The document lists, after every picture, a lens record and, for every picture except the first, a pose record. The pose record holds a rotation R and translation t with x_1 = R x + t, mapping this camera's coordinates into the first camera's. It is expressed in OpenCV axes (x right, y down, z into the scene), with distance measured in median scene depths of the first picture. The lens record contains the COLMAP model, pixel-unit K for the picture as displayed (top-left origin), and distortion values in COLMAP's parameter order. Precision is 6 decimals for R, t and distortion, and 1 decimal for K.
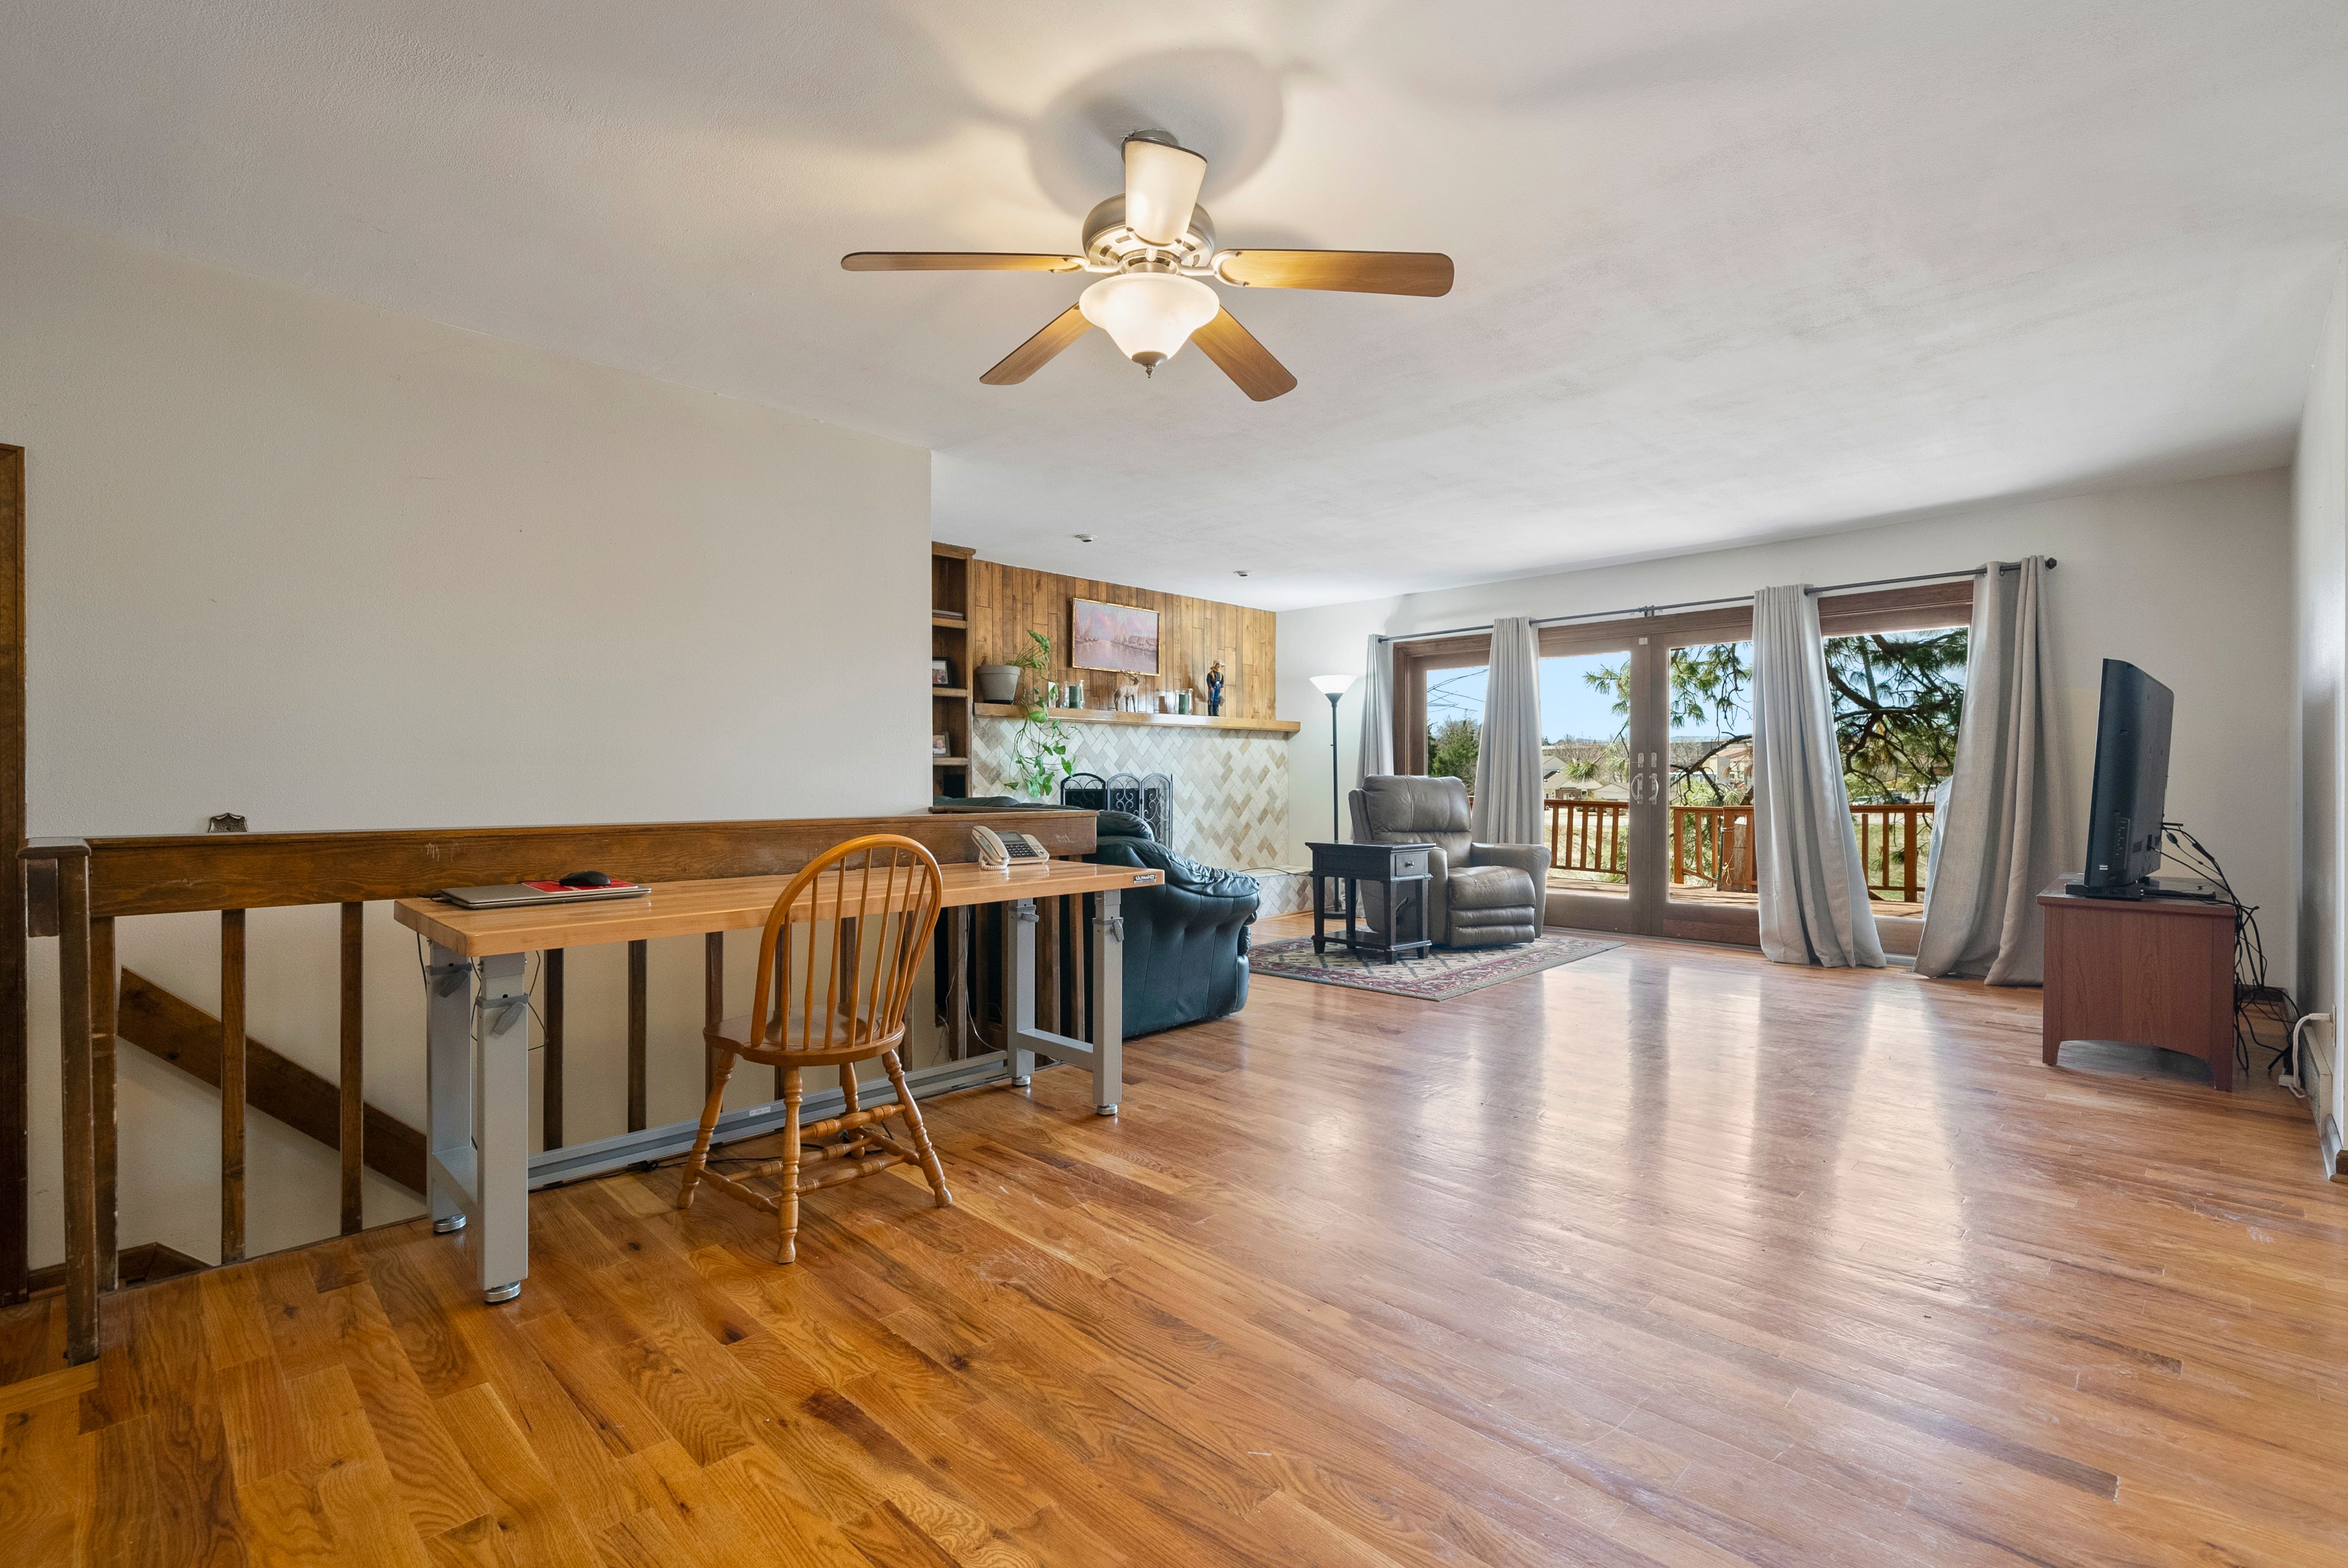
lens RADIAL K [[1039.5, 0, 1174.0], [0, 1039.5, 784.0], [0, 0, 1]] dist [0.001773, 0.000136]
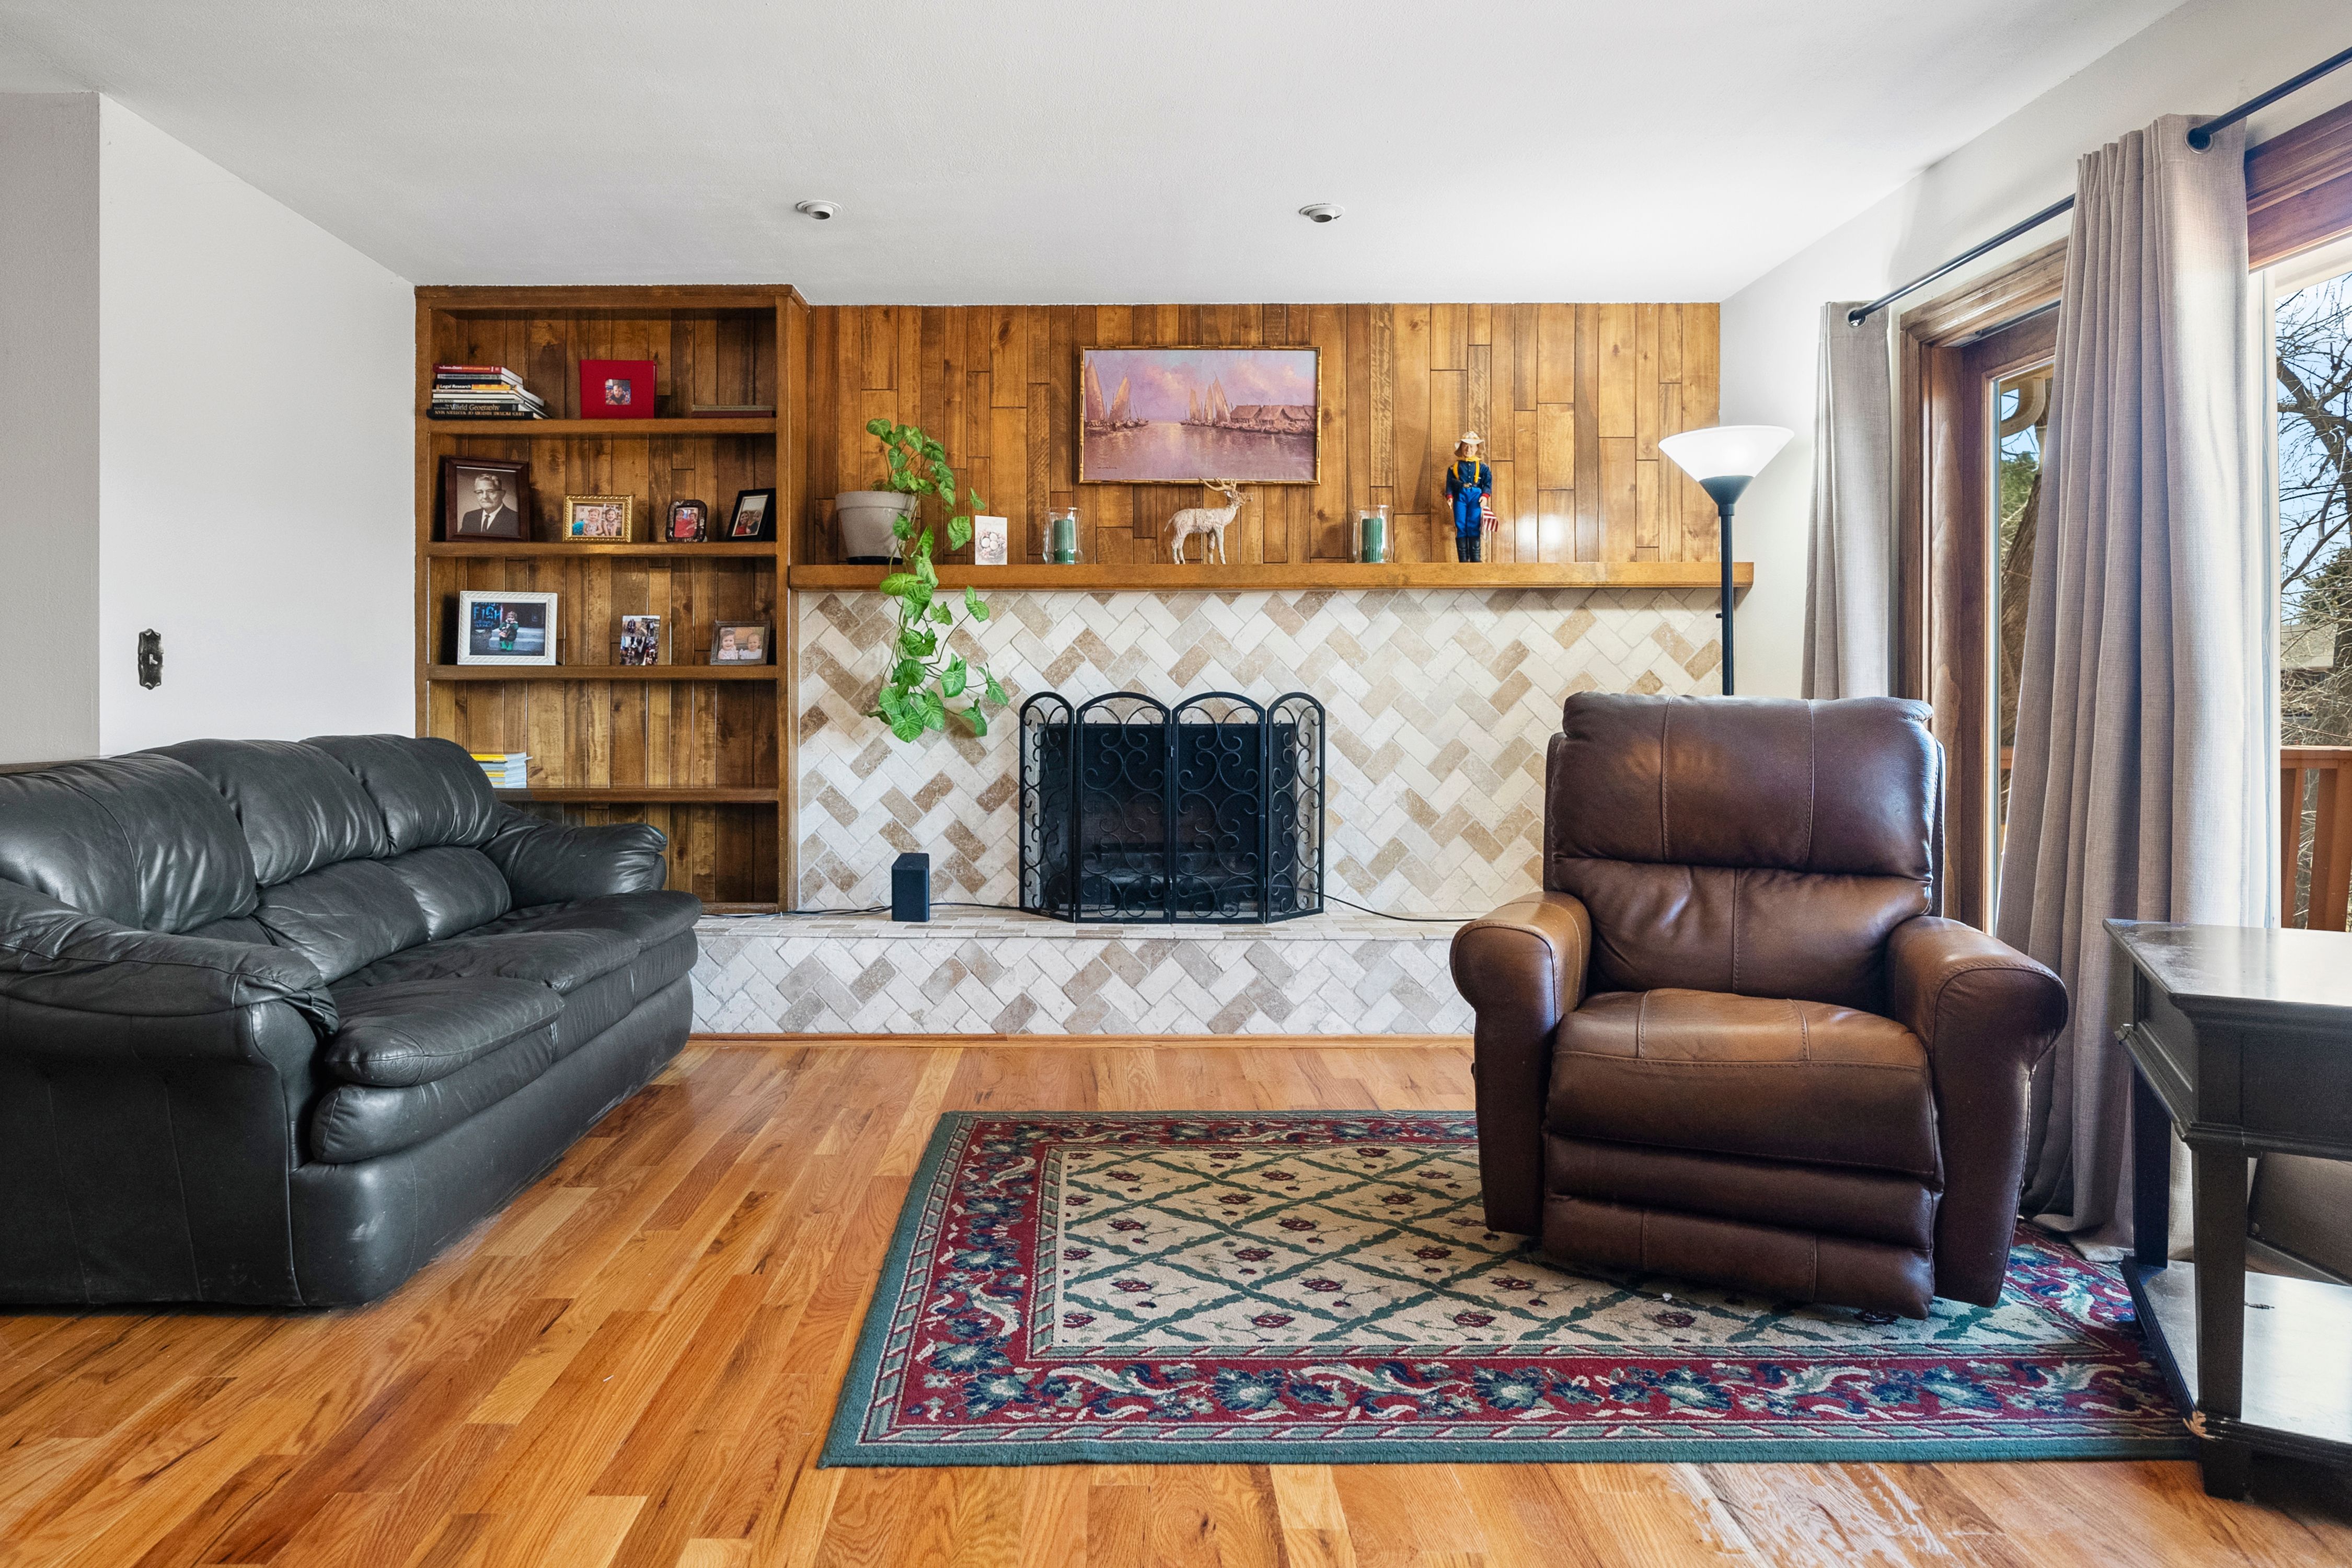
lens RADIAL K [[1399.1, 0, 1113.0], [0, 1399.1, 712.5], [0, 0, 1]] dist [0.004034, 0.000327]
pose [[0.702178, 0.004324, -0.711988, 0.405112], [-0.003457, 0.999990, 0.002663, -0.002557], [0.711993, 0.000592, 0.702187, 0.535915]]
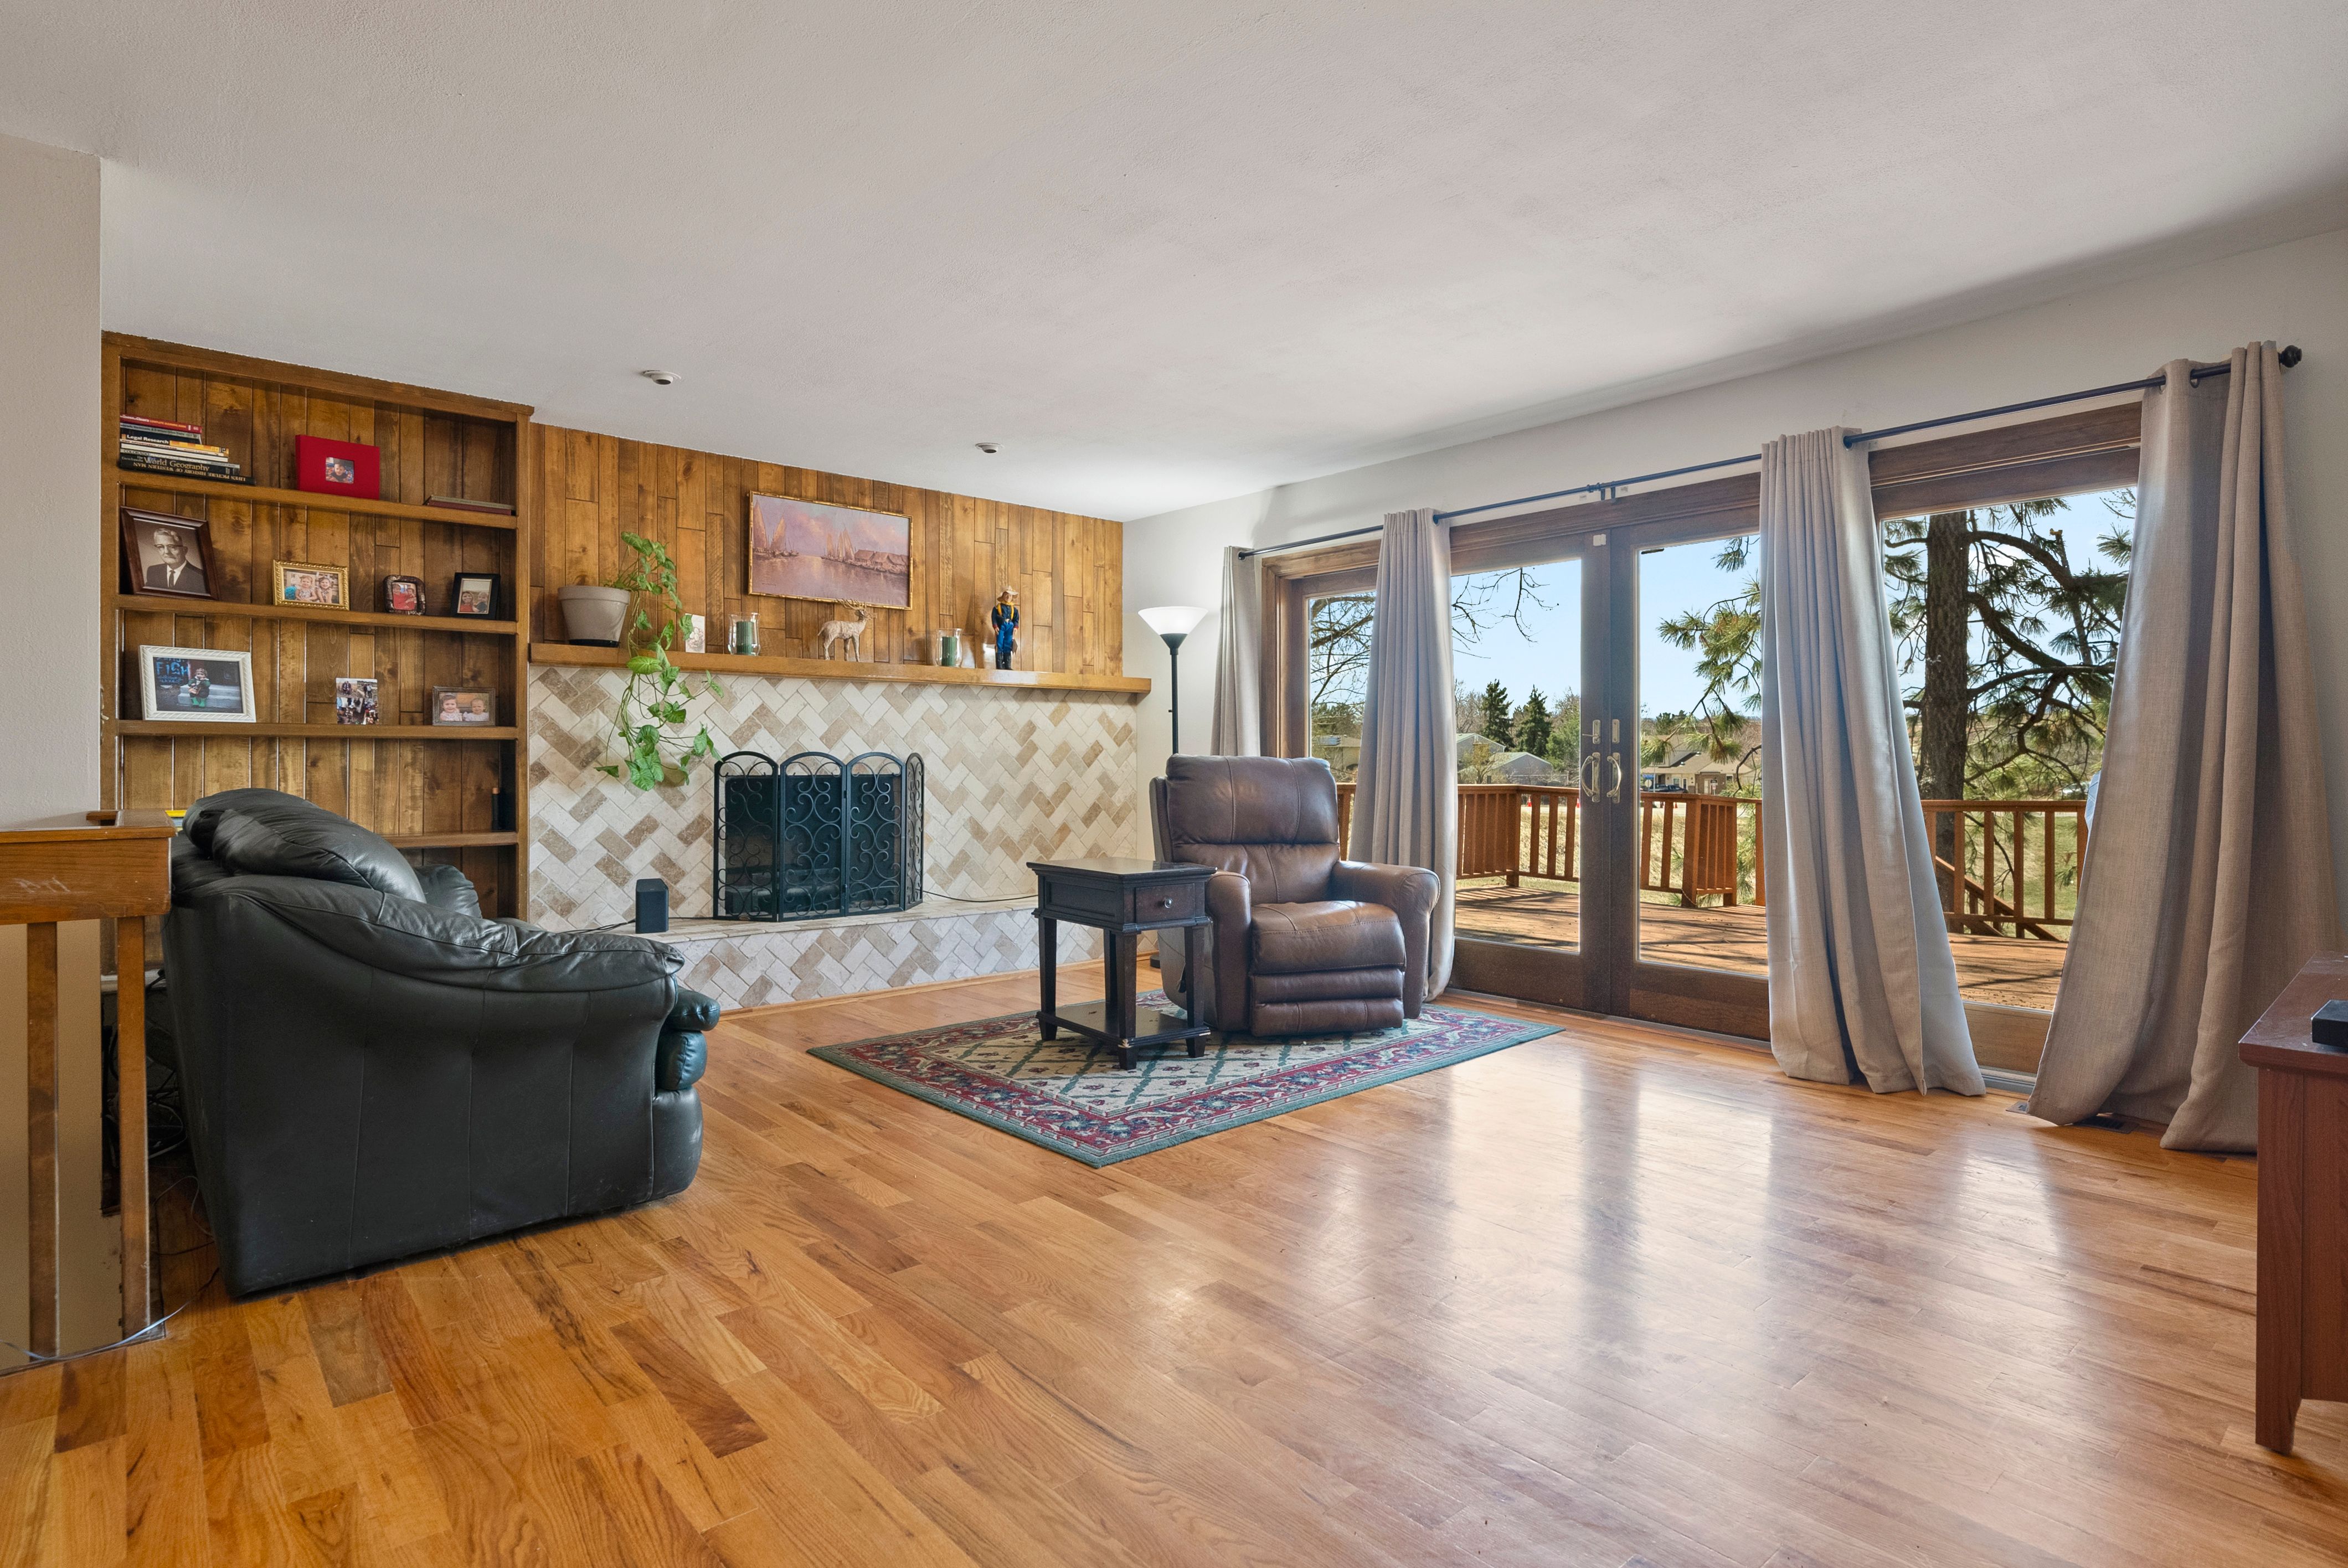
lens RADIAL K [[1175.6, 0, 1167.0], [0, 1175.6, 760.7], [0, 0, 1]] dist [0.000419, 0.000349]
pose [[0.997317, 0.001293, -0.073195, 0.230182], [-0.001653, 0.999987, -0.004854, -0.001459], [0.073188, 0.004962, 0.997306, 0.263397]]
